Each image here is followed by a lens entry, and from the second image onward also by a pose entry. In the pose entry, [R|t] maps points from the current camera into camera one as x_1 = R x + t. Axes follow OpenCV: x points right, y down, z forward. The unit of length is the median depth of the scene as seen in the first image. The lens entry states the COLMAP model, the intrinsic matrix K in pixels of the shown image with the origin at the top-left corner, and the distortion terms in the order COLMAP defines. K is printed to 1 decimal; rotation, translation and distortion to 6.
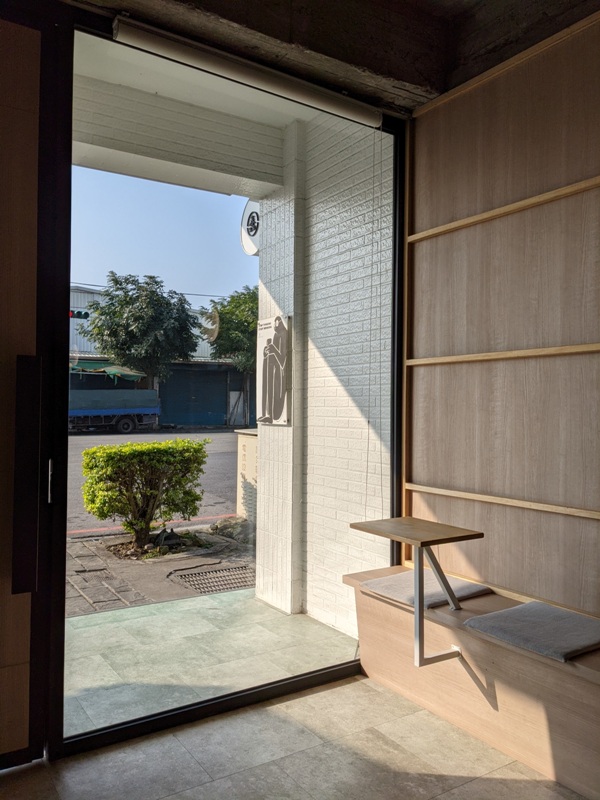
lens RADIAL K [[638.3, 0, 300.0], [0, 638.3, 400.0], [0, 0, 1]] dist [0.007848, 0.003788]
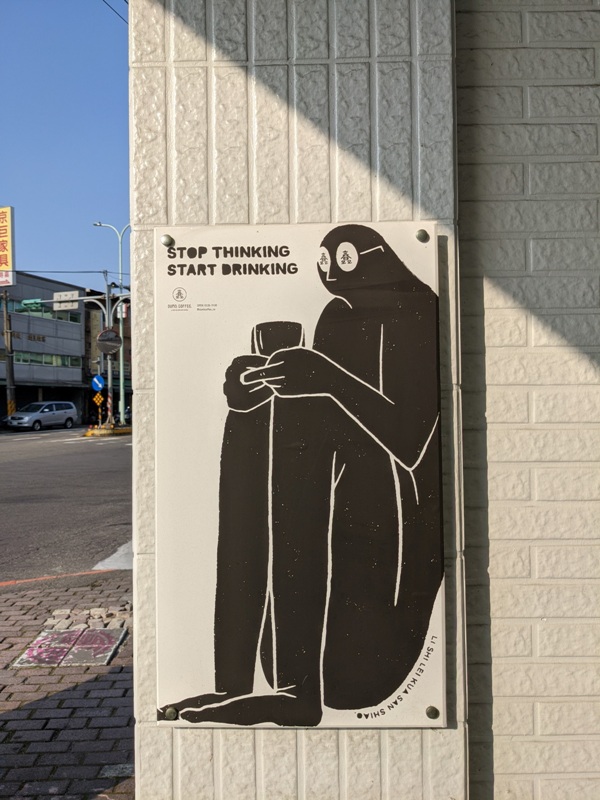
lens RADIAL K [[638.3, 0, 300.0], [0, 638.3, 400.0], [0, 0, 1]] dist [0.007848, 0.003788]
pose [[0.543685, 0.005192, 0.839274, -0.223228], [0.006019, 0.999931, -0.010085, -0.068561], [-0.839268, 0.010534, 0.543616, 0.886134]]
